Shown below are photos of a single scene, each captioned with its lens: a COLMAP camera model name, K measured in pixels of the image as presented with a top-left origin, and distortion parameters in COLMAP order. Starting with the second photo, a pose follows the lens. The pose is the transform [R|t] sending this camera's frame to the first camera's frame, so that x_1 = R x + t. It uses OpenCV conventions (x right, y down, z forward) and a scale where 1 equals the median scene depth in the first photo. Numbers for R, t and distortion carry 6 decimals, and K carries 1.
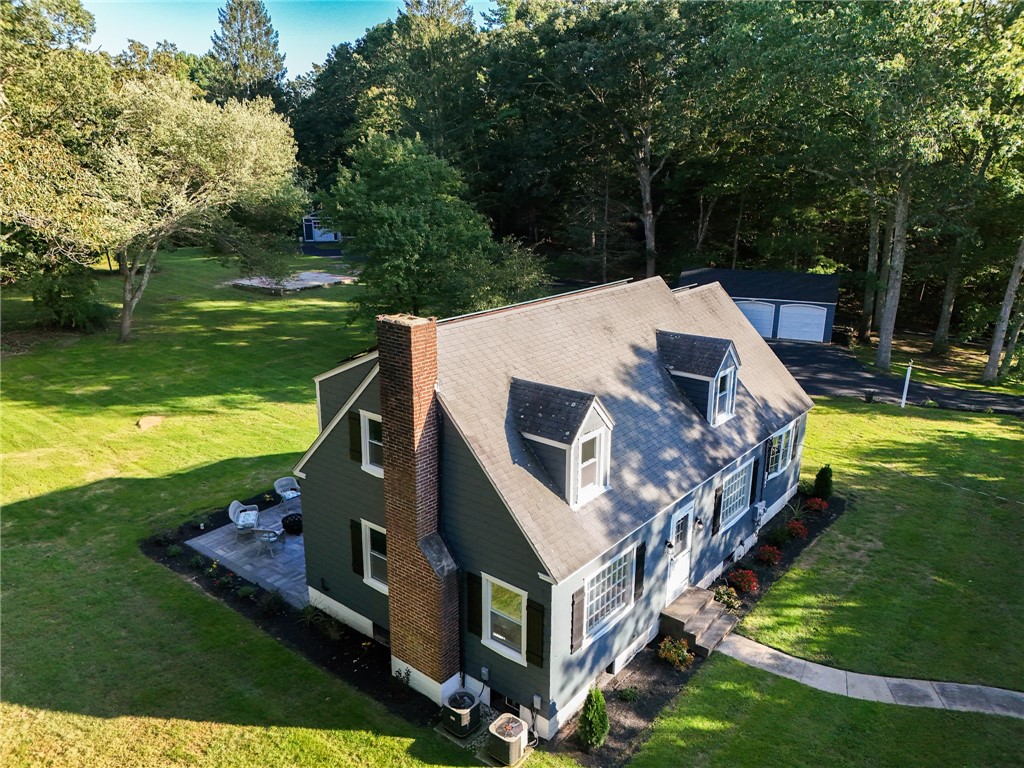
lens RADIAL K [[758.7, 0, 513.4], [0, 758.7, 379.6], [0, 0, 1]] dist [0.096126, -0.092395]
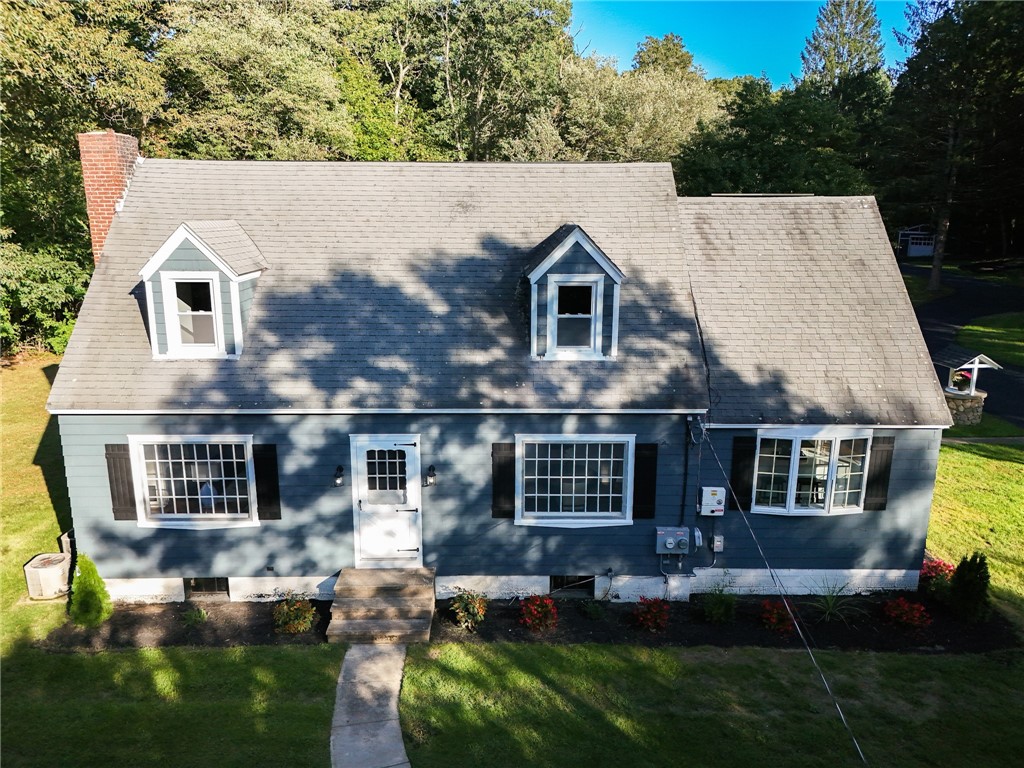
lens RADIAL K [[758.7, 0, 513.4], [0, 758.7, 379.6], [0, 0, 1]] dist [0.096126, -0.092395]
pose [[0.641751, 0.175834, -0.746484, 0.795226], [-0.214160, 0.975728, 0.045719, 0.055158], [0.736404, 0.130527, 0.663831, 0.604061]]
